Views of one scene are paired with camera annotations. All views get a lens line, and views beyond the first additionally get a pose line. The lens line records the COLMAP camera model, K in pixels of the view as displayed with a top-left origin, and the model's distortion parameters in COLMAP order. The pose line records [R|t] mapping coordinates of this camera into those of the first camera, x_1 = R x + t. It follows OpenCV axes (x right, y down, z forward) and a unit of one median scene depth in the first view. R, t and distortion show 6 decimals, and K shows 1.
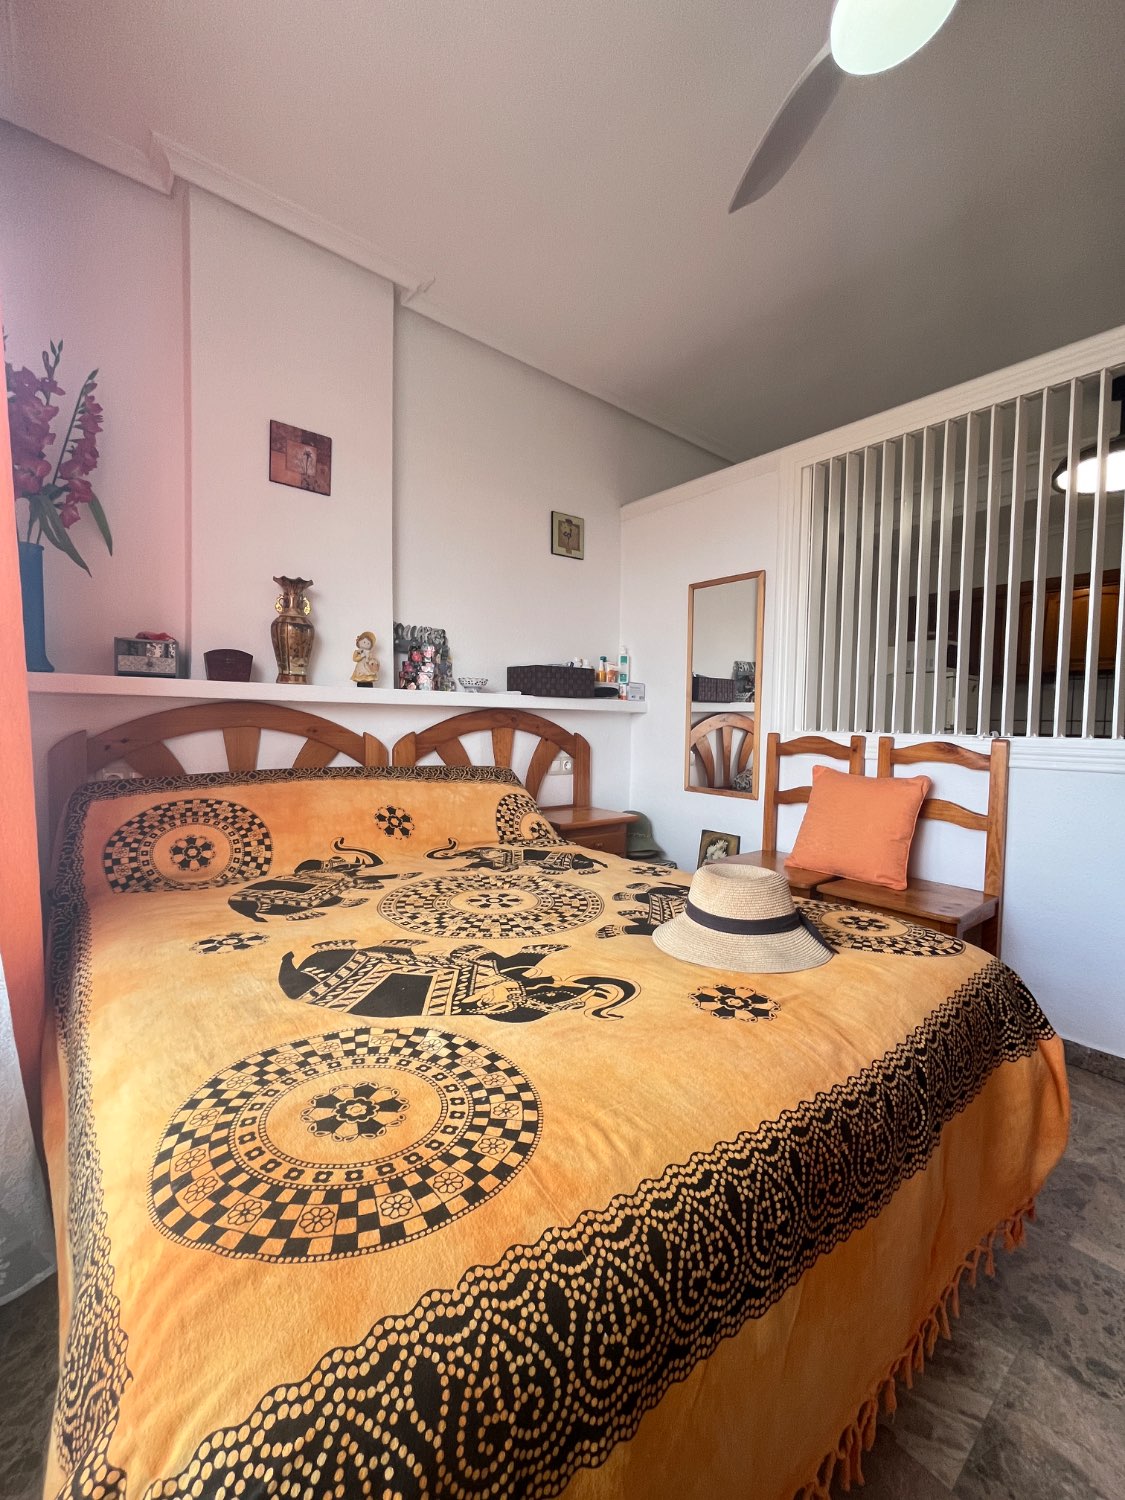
lens RADIAL K [[608.1, 0, 562.5], [0, 608.1, 750.0], [0, 0, 1]] dist [-0.004145, -0.000719]
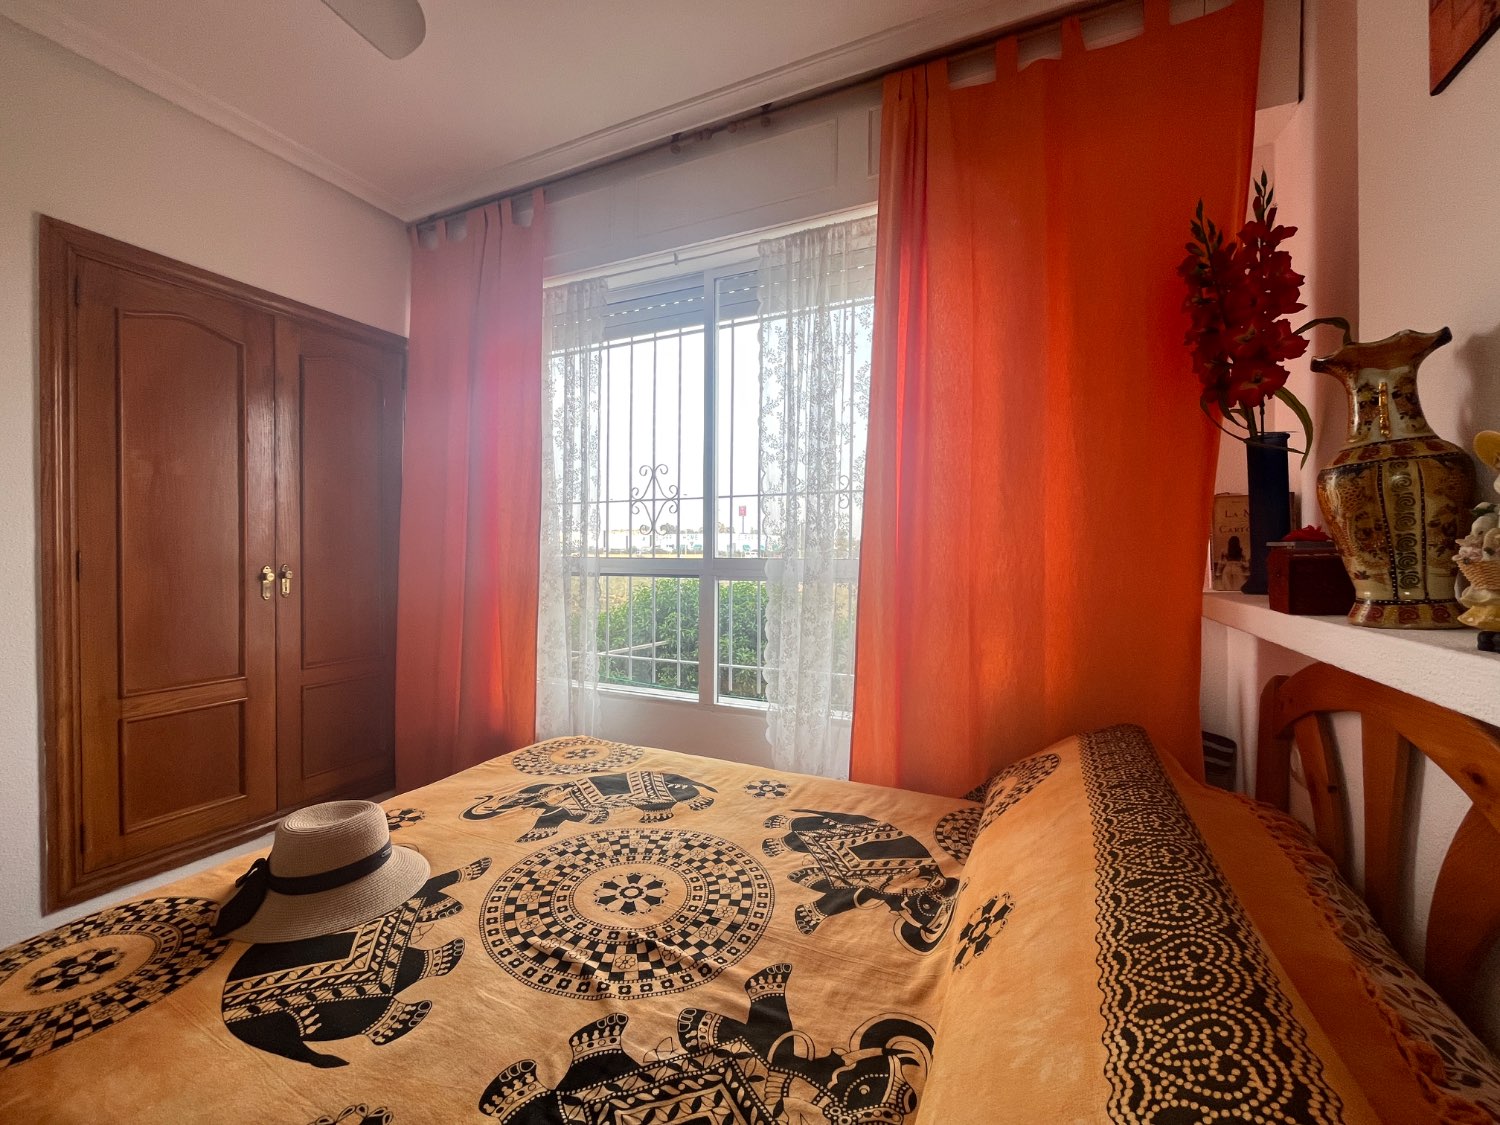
lens RADIAL K [[608.1, 0, 750.0], [0, 608.1, 562.5], [0, 0, 1]] dist [-0.004145, -0.000719]
pose [[-0.895619, -0.015096, -0.444565, 0.125250], [-0.042303, 0.997785, 0.051343, -0.265375], [0.442805, 0.064790, -0.894274, 2.049053]]
